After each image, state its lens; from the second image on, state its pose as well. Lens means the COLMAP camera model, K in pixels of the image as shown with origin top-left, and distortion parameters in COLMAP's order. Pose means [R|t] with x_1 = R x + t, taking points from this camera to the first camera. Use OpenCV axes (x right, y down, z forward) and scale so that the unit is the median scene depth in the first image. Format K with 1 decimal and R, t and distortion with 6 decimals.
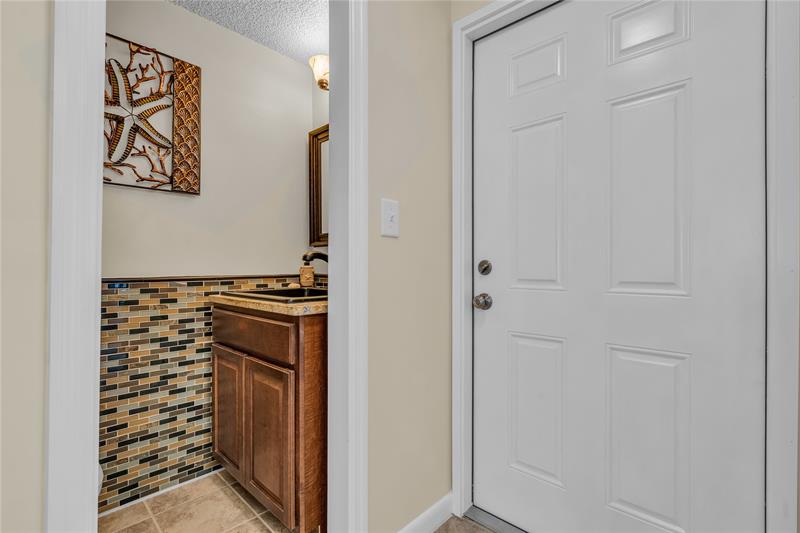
lens RADIAL K [[366.1, 0, 399.9], [0, 366.1, 267.8], [0, 0, 1]] dist [0.001794, 0.000713]
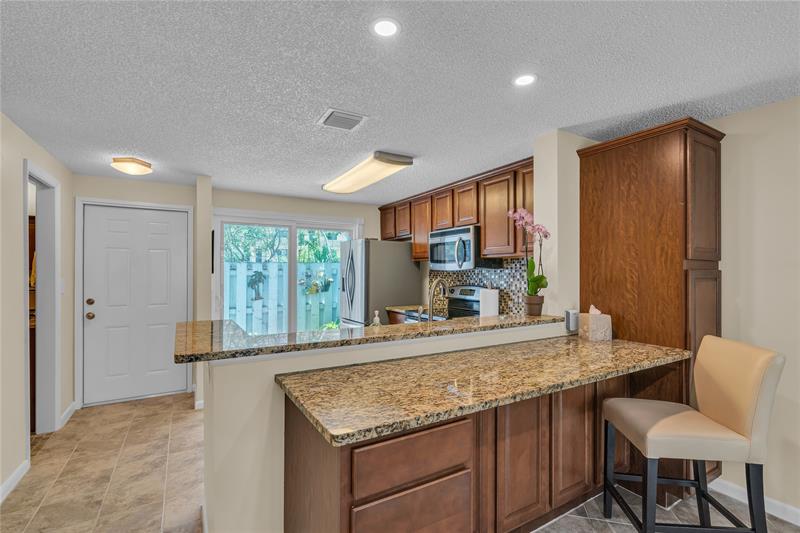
lens RADIAL K [[366.1, 0, 402.0], [0, 366.1, 269.0], [0, 0, 1]] dist [0.001794, 0.000713]
pose [[0.284122, 0.000083, 0.958788, -1.474291], [-0.000266, 1.000000, -0.000008, -0.212806], [-0.958788, -0.000253, 0.284122, -1.611920]]
